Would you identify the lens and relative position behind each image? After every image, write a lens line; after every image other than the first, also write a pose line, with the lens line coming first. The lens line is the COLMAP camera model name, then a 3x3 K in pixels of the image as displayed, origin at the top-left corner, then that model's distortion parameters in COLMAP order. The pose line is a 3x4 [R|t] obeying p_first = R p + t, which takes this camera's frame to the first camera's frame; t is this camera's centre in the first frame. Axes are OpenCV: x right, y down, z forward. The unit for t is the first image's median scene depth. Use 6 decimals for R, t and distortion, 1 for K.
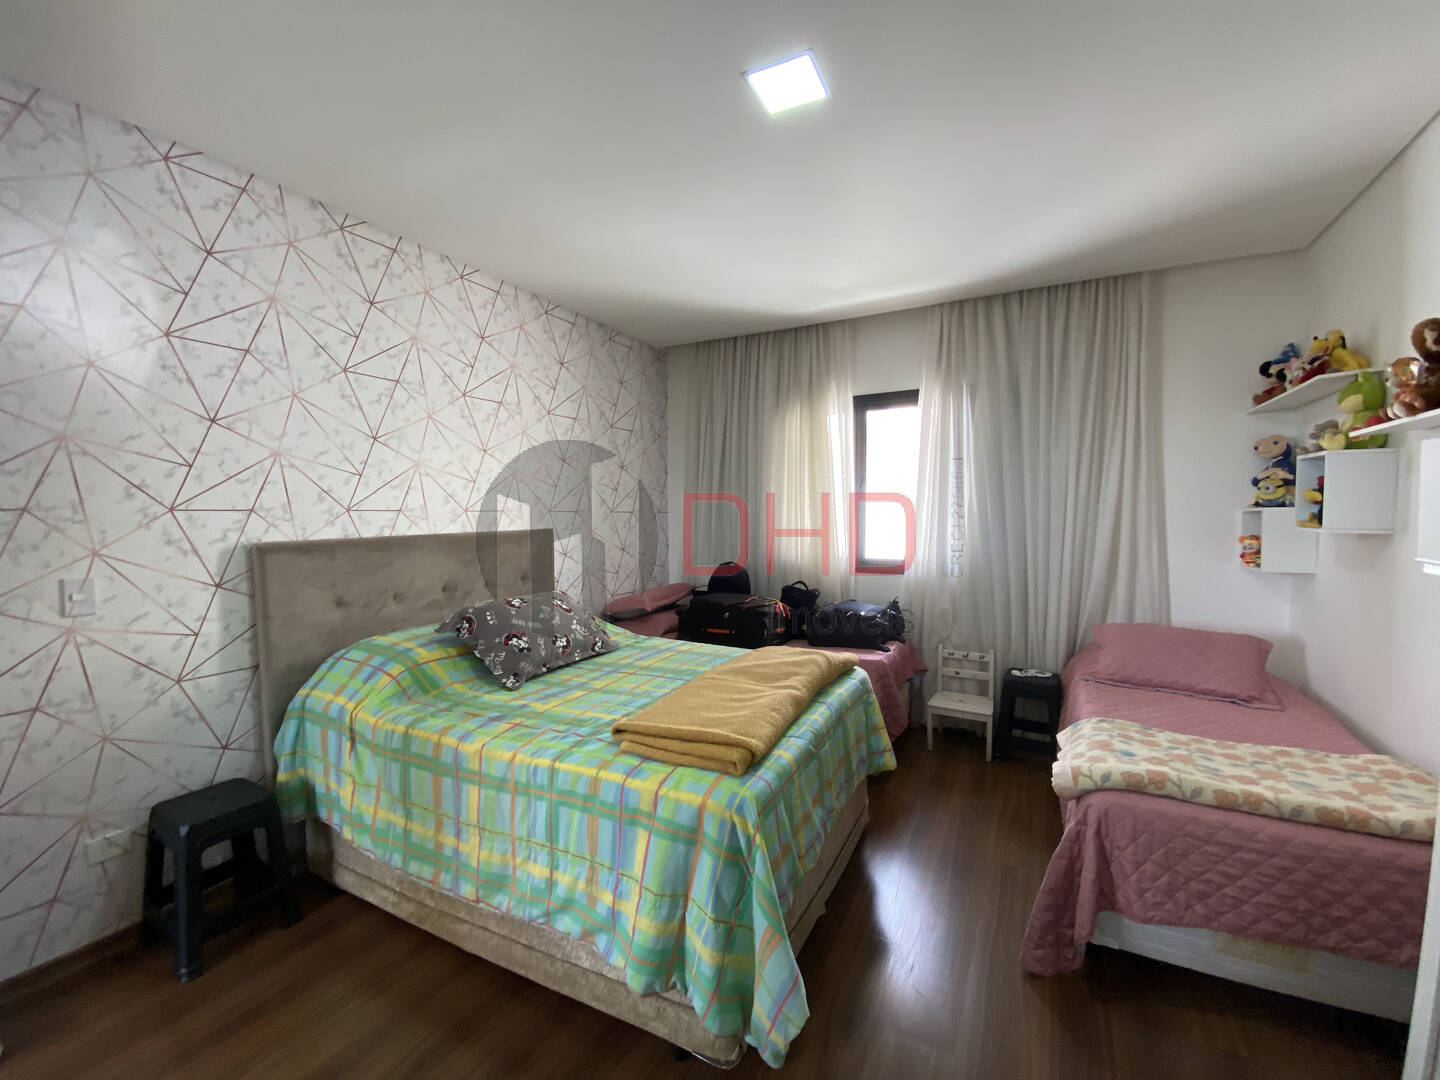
lens RADIAL K [[586.5, 0, 720.0], [0, 586.5, 540.0], [0, 0, 1]] dist [0.027954, -0.025781]
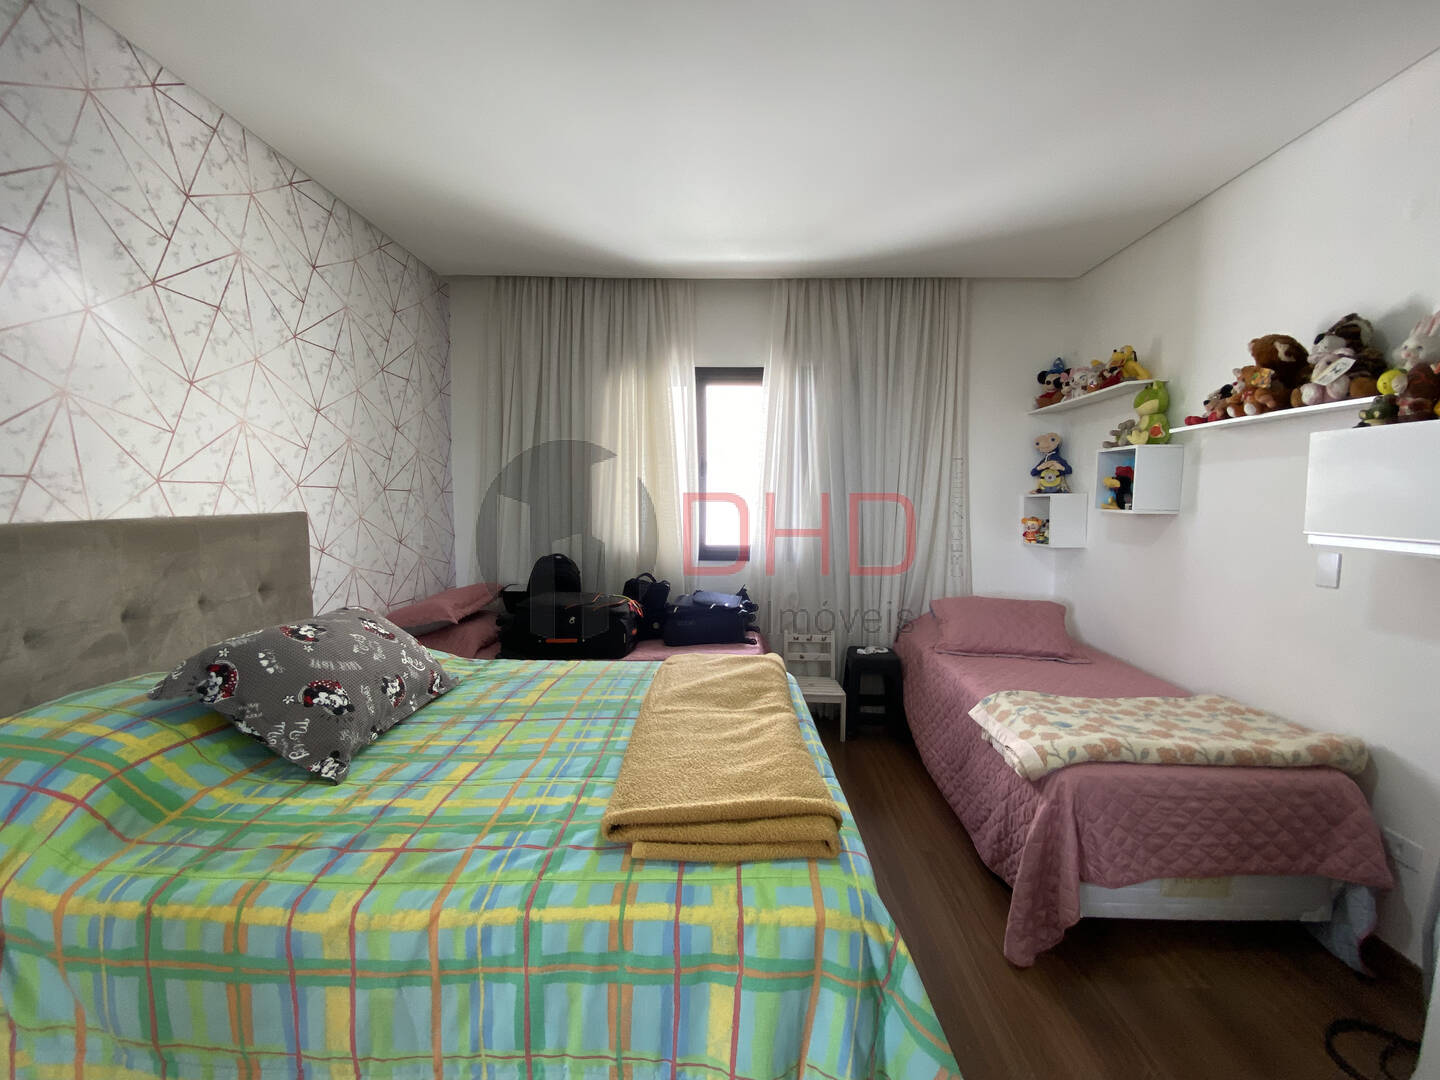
lens RADIAL K [[593.0, 0, 725.9], [0, 593.0, 536.6], [0, 0, 1]] dist [0.010861, -0.018543]
pose [[0.889958, -0.018921, 0.455650, -0.287326], [0.011566, 0.999754, 0.018925, 0.002792], [-0.455896, -0.011572, 0.889958, 0.315777]]
